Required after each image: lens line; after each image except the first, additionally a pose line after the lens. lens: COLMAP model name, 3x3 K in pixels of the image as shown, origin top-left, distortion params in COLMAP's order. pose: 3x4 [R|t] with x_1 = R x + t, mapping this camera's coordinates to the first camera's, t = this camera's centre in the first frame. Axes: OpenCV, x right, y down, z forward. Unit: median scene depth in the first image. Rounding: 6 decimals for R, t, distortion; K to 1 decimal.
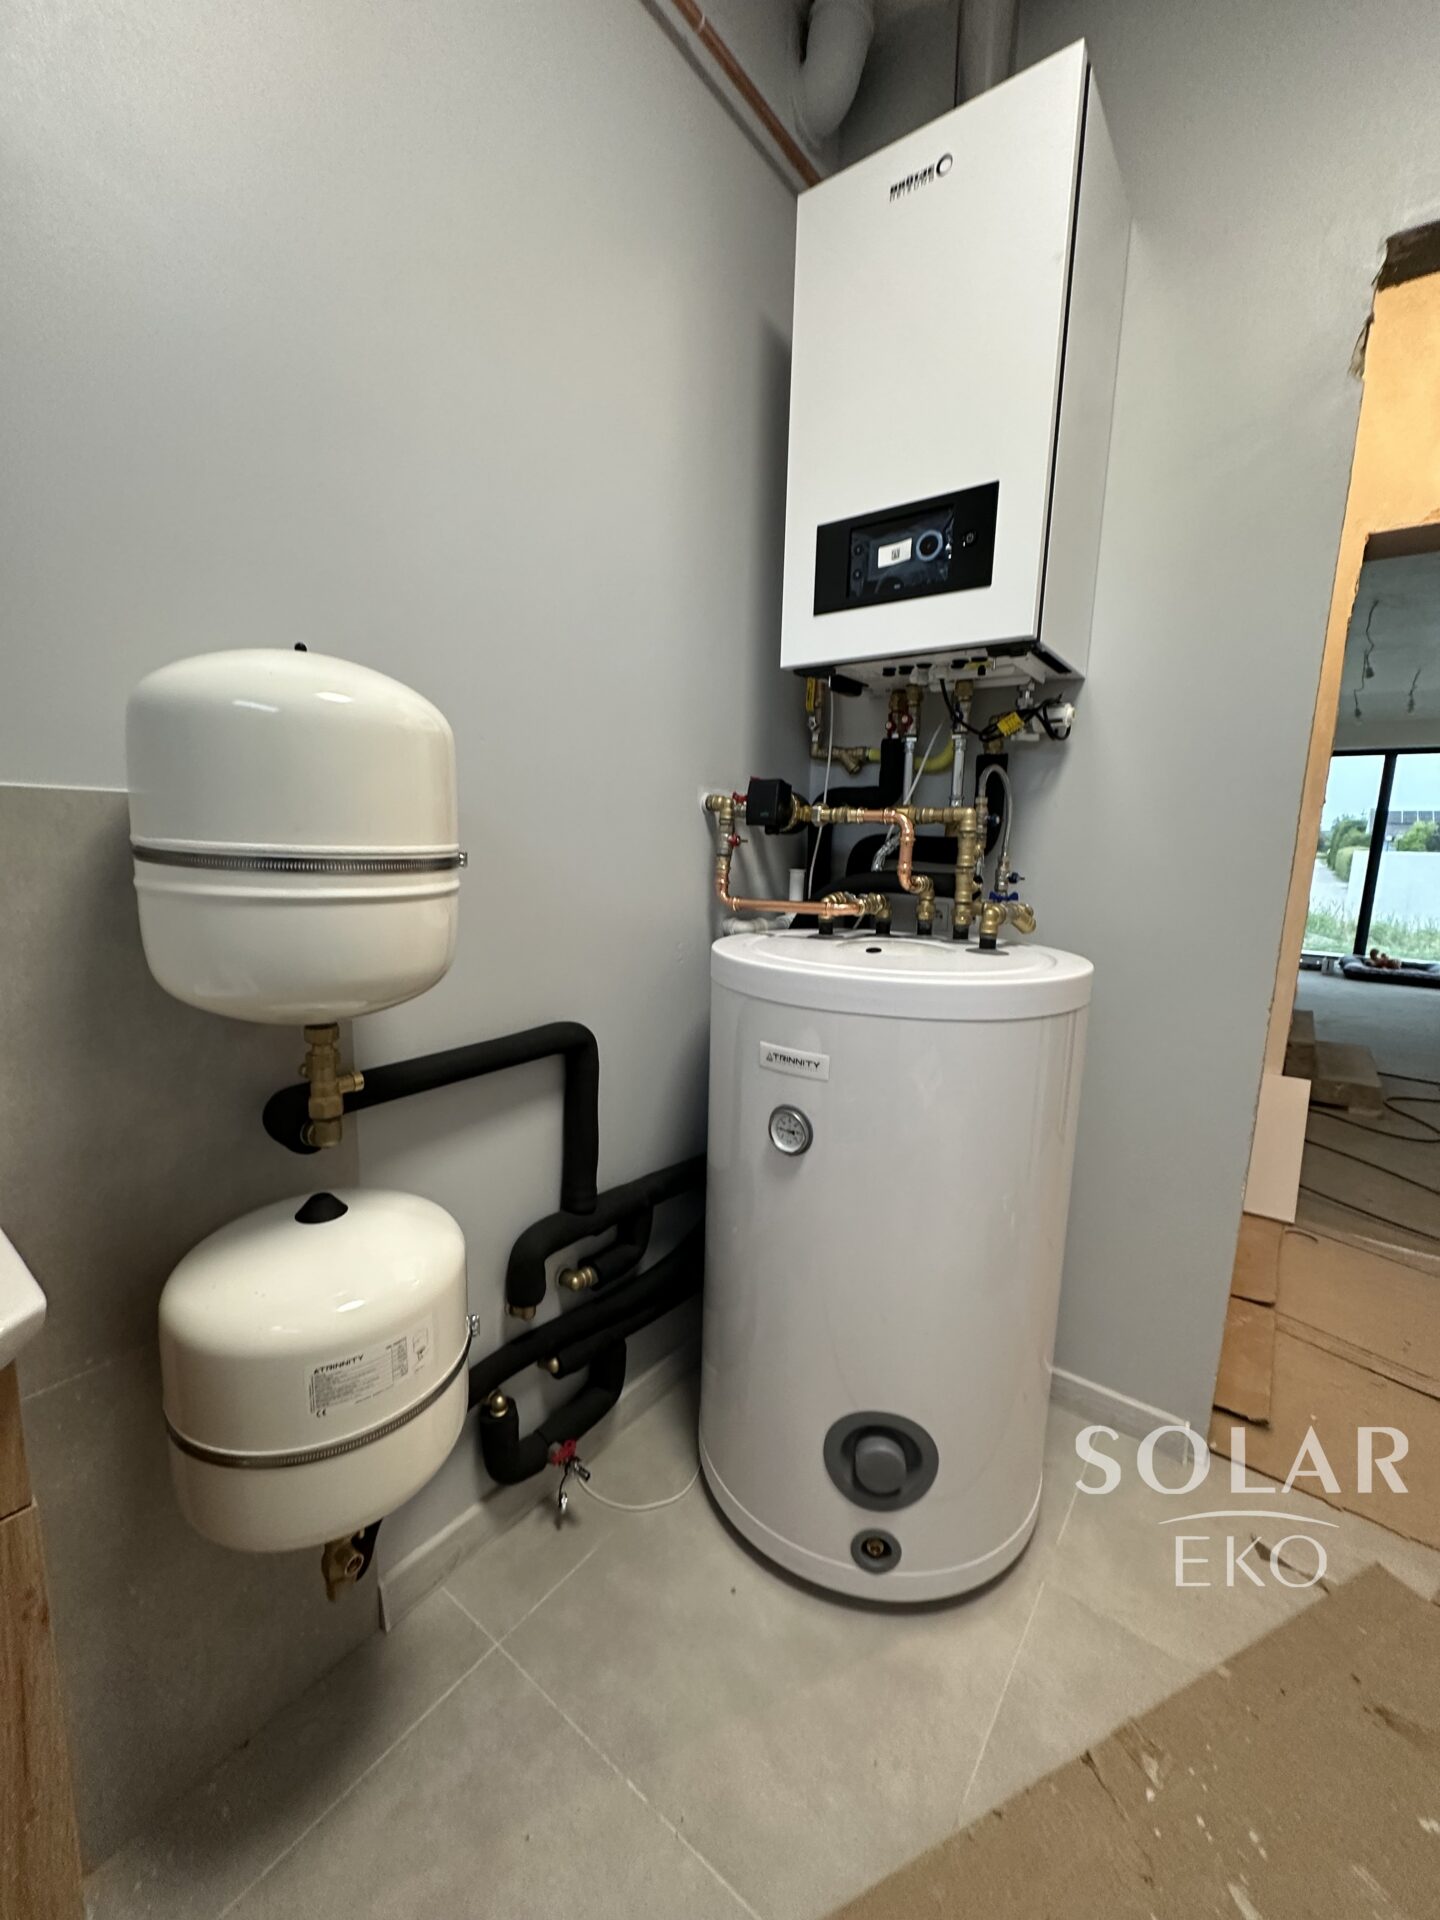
lens RADIAL K [[767.6, 0, 720.0], [0, 767.6, 960.0], [0, 0, 1]] dist [-0.001110, -0.000035]
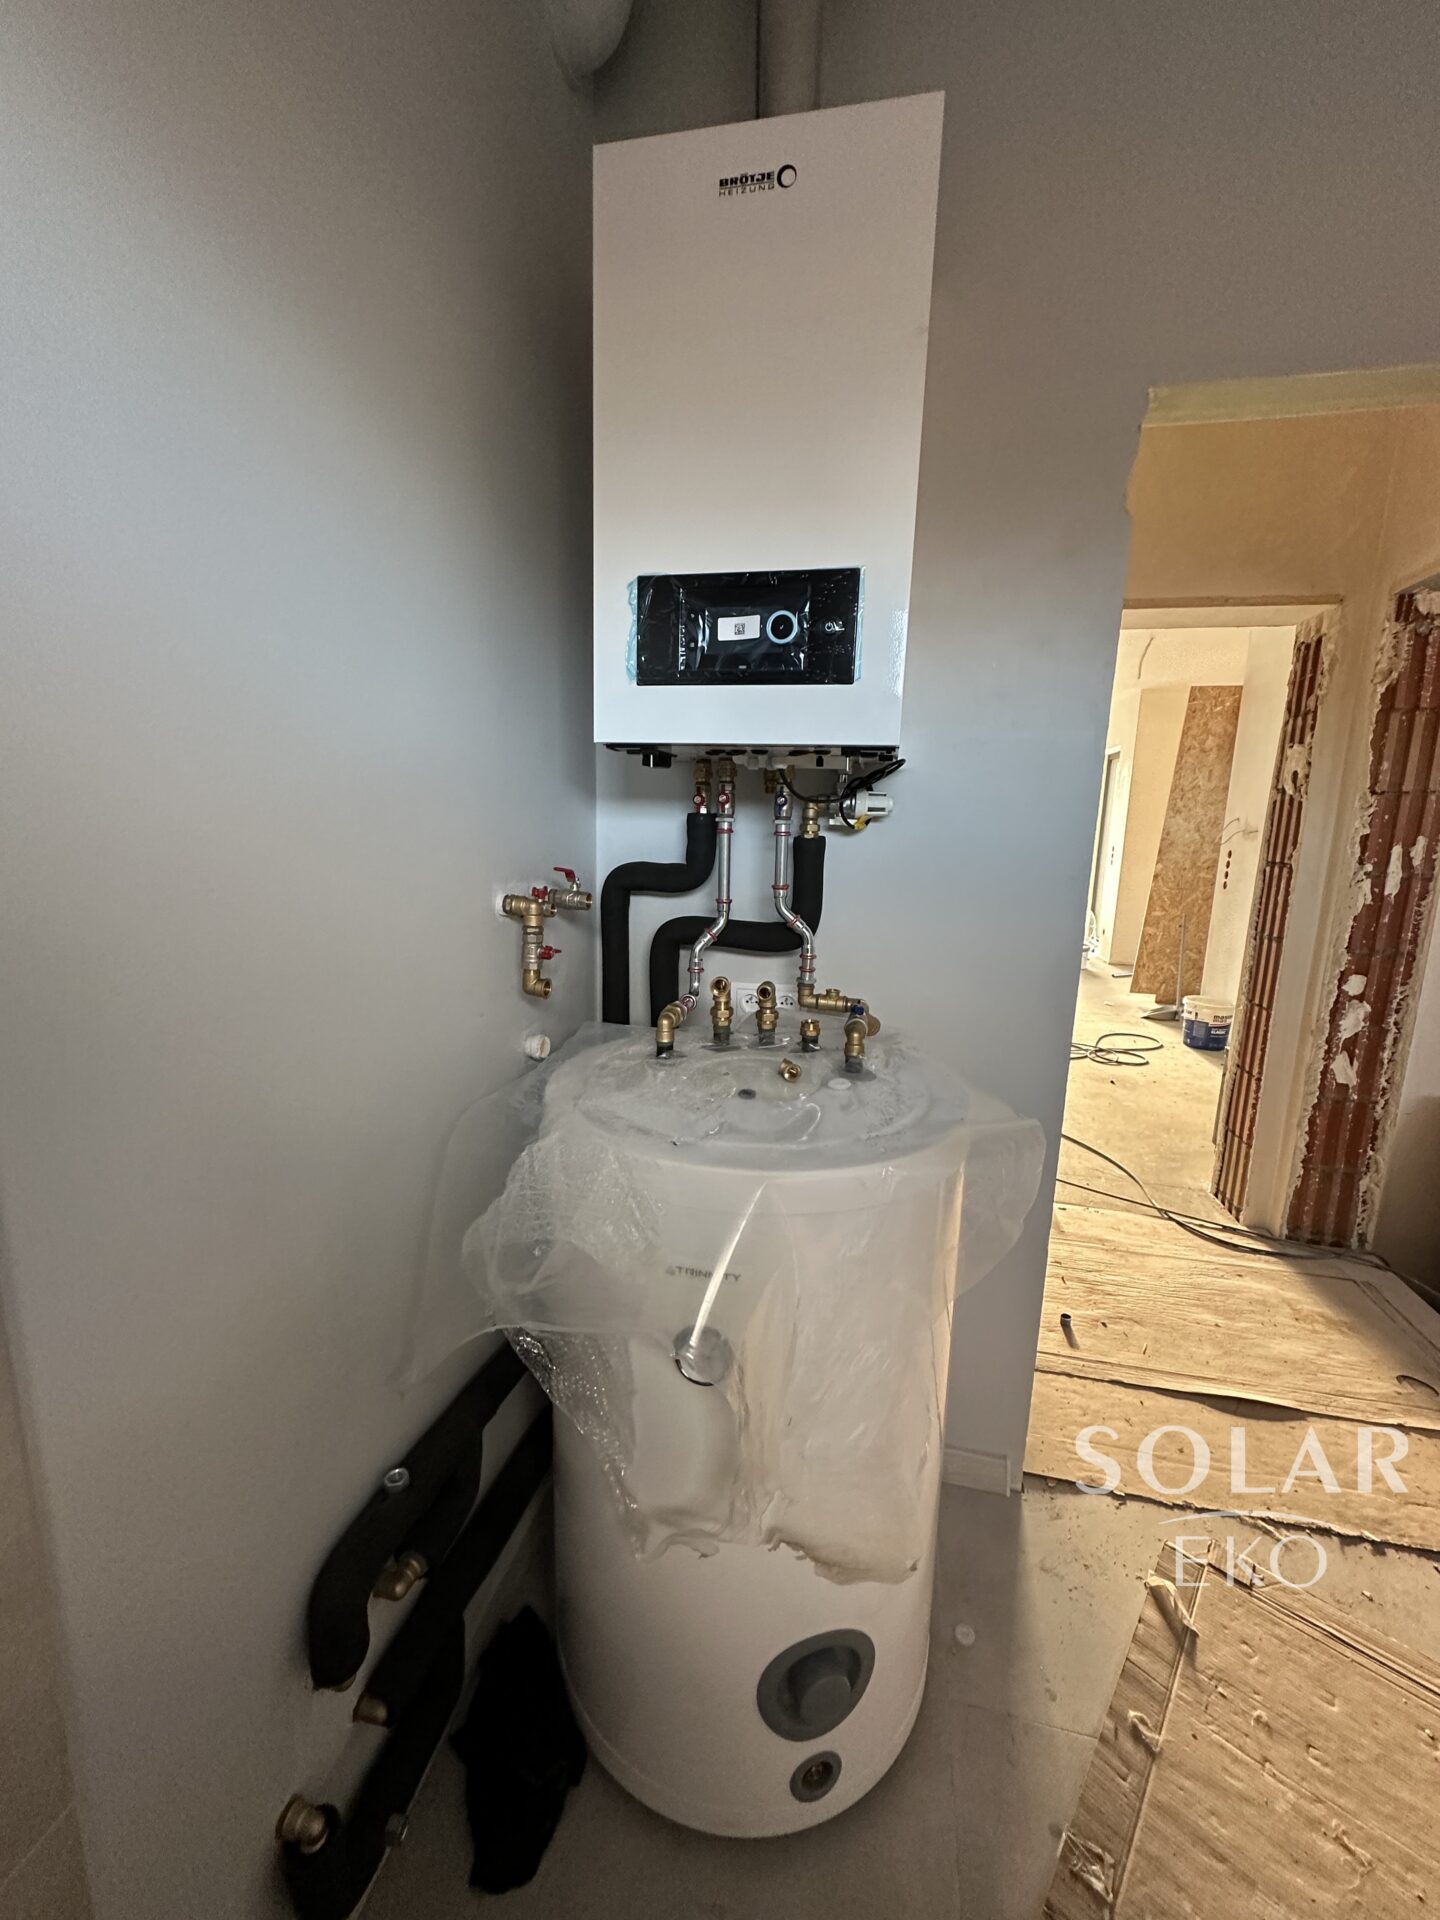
lens RADIAL K [[767.6, 0, 720.0], [0, 767.6, 960.0], [0, 0, 1]] dist [-0.001110, -0.000035]
pose [[0.908066, -0.078284, 0.411447, -0.158362], [0.063154, 0.996737, 0.050263, -0.191877], [-0.414039, -0.019658, 0.910047, 0.209964]]
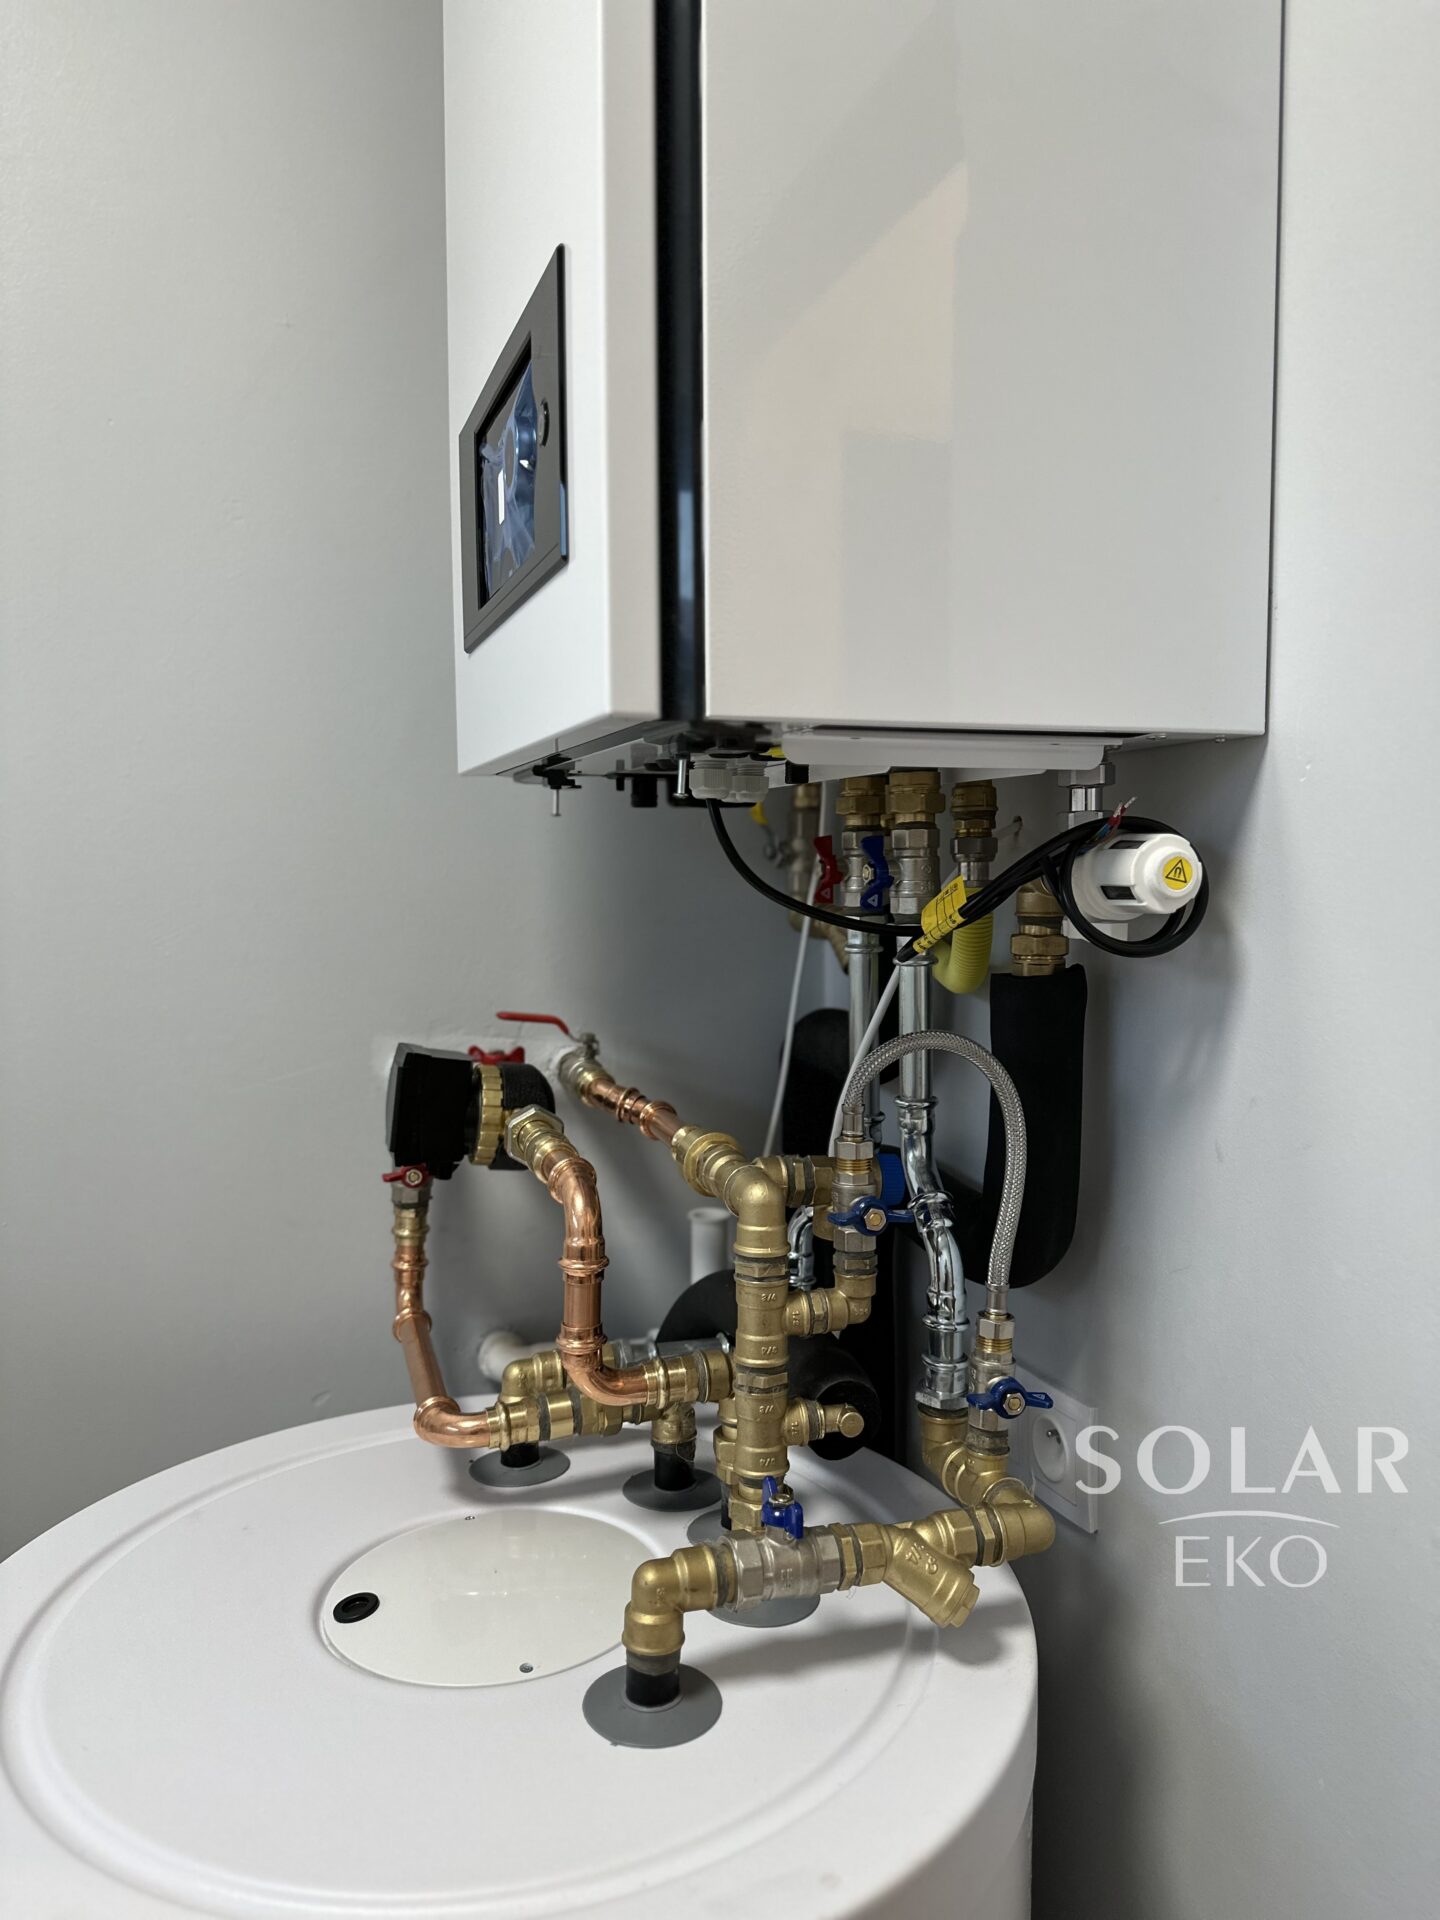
lens RADIAL K [[1349.5, 0, 710.7], [0, 1349.5, 978.9], [0, 0, 1]] dist [0.138164, -0.258493]
pose [[0.833519, 0.018189, -0.552191, 0.619044], [-0.061988, 0.996226, -0.060755, -0.246549], [0.549002, 0.084869, 0.831501, 0.501413]]
